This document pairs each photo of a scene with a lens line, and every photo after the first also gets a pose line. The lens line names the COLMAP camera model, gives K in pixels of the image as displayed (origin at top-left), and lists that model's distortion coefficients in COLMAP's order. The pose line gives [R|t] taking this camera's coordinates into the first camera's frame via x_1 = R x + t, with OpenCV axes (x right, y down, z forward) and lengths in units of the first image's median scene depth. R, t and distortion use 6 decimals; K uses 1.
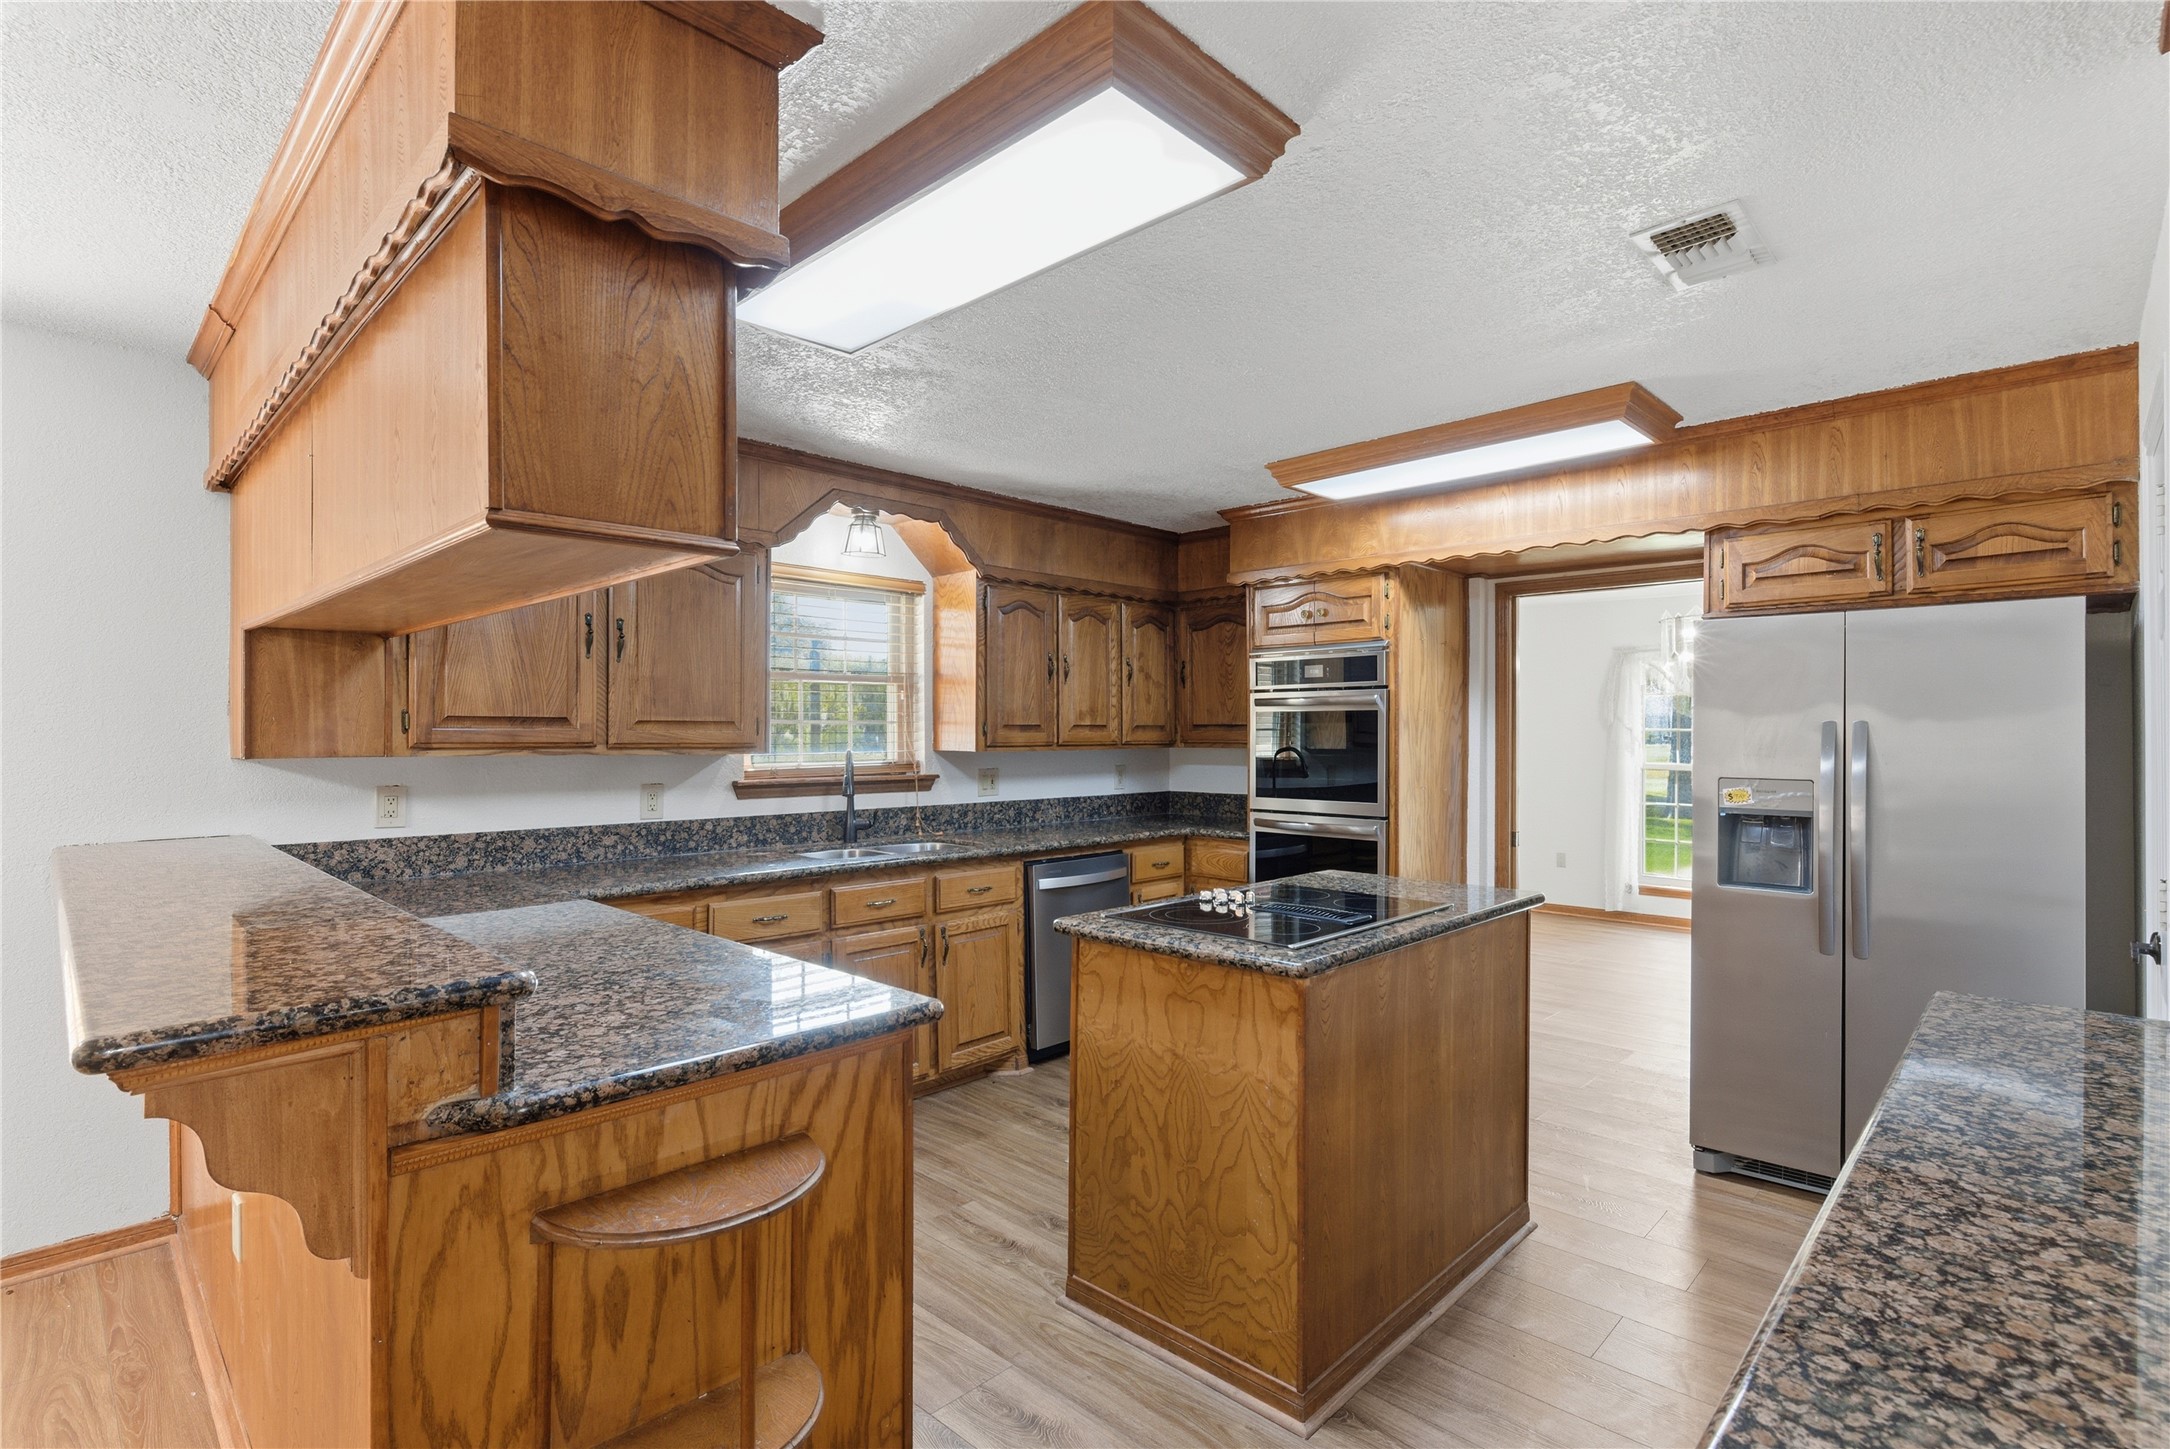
lens RADIAL K [[1023.7, 0, 1114.2], [0, 1023.7, 739.7], [0, 0, 1]] dist [-0.001072, 0.000269]
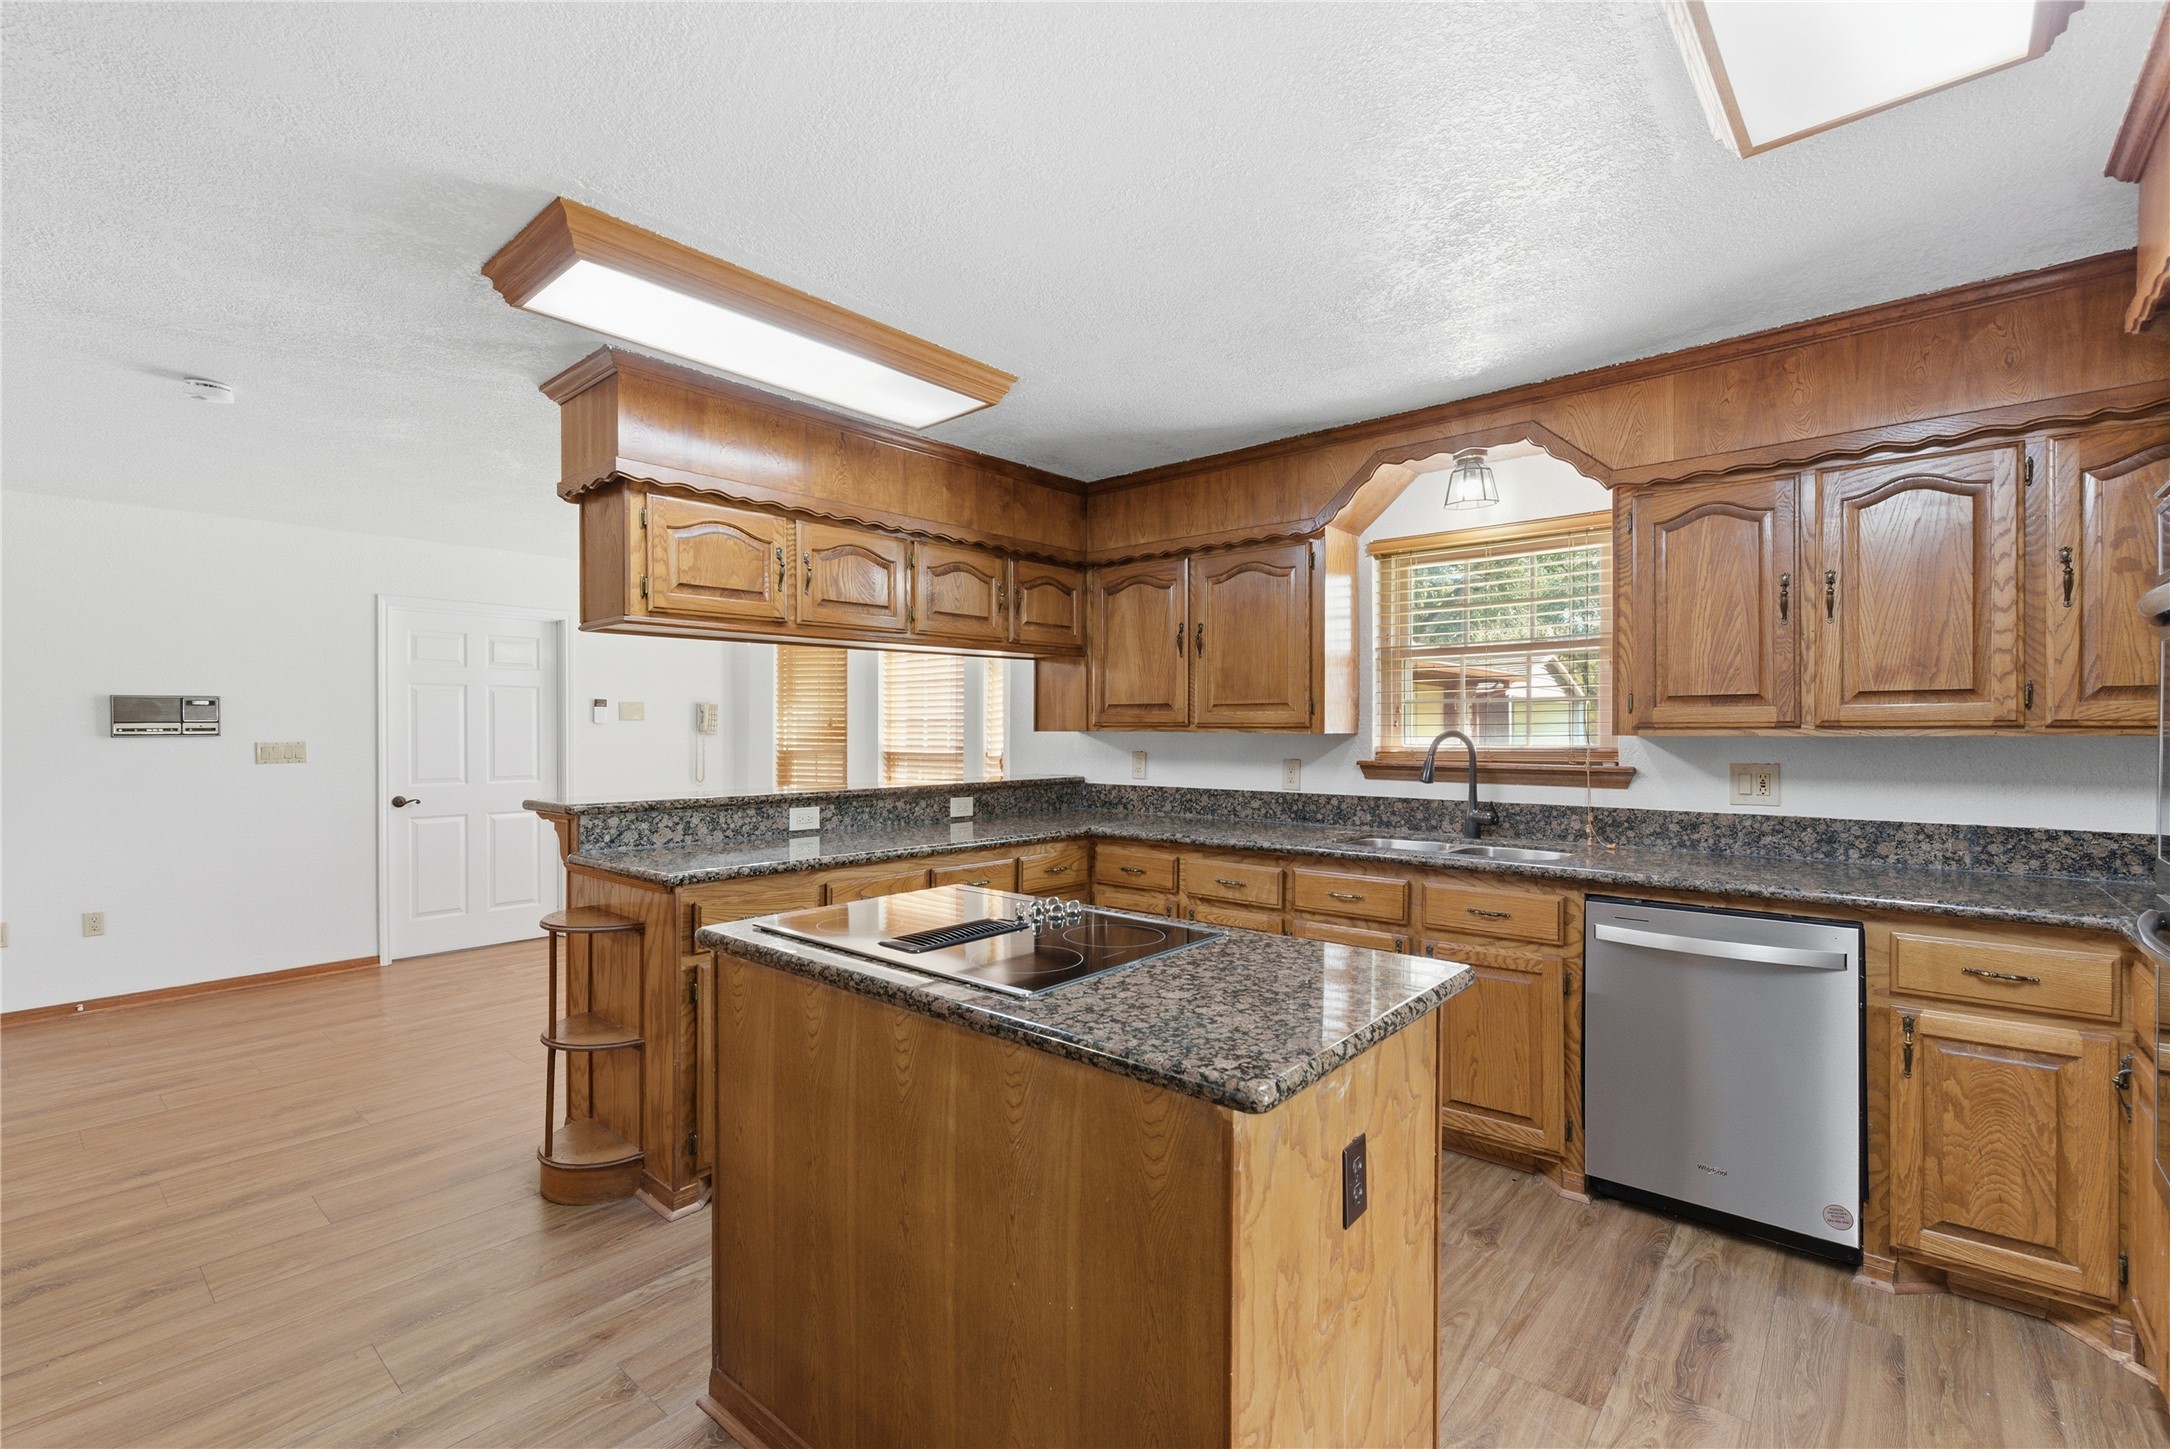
lens RADIAL K [[949.3, 0, 1070.5], [0, 949.3, 732.8], [0, 0, 1]] dist [0.004028, 0.001580]
pose [[0.043879, 0.002544, -0.999034, 0.610546], [-0.004371, 0.999988, 0.002354, 0.012109], [0.999027, 0.004263, 0.043890, 0.712824]]
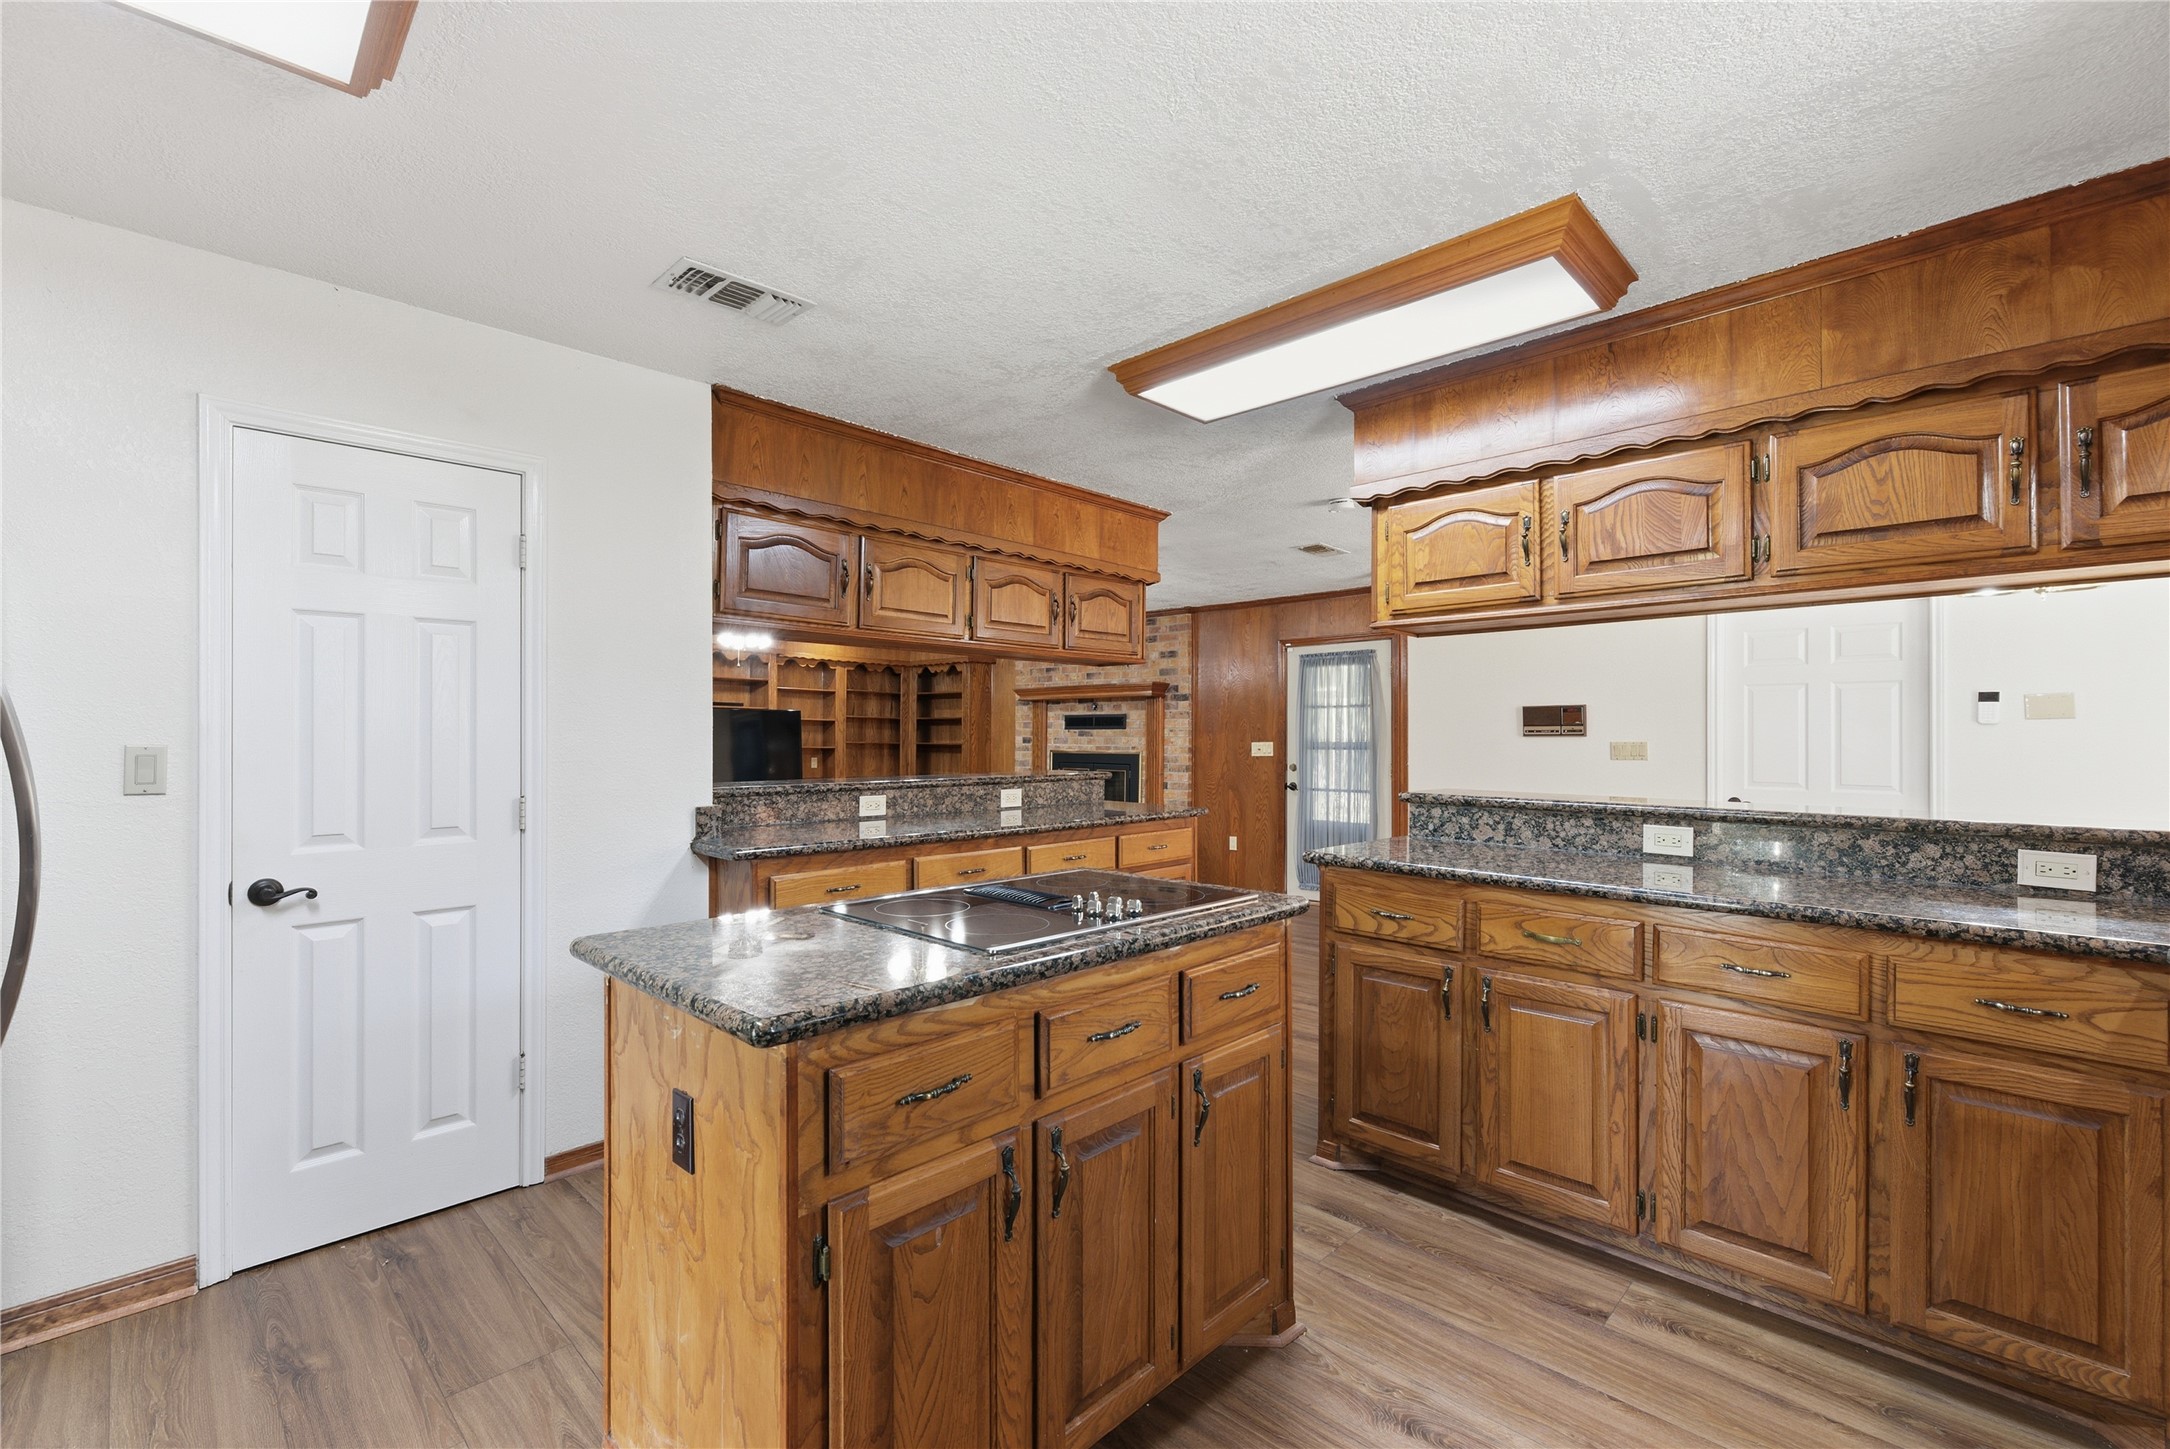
lens RADIAL K [[949.3, 0, 1122.2], [0, 949.3, 727.9], [0, 0, 1]] dist [0.004028, 0.001580]
pose [[-0.999969, -0.006603, -0.004356, 0.071332], [-0.006595, 0.999977, -0.001830, 0.018509], [0.004368, -0.001802, -0.999989, 1.228112]]
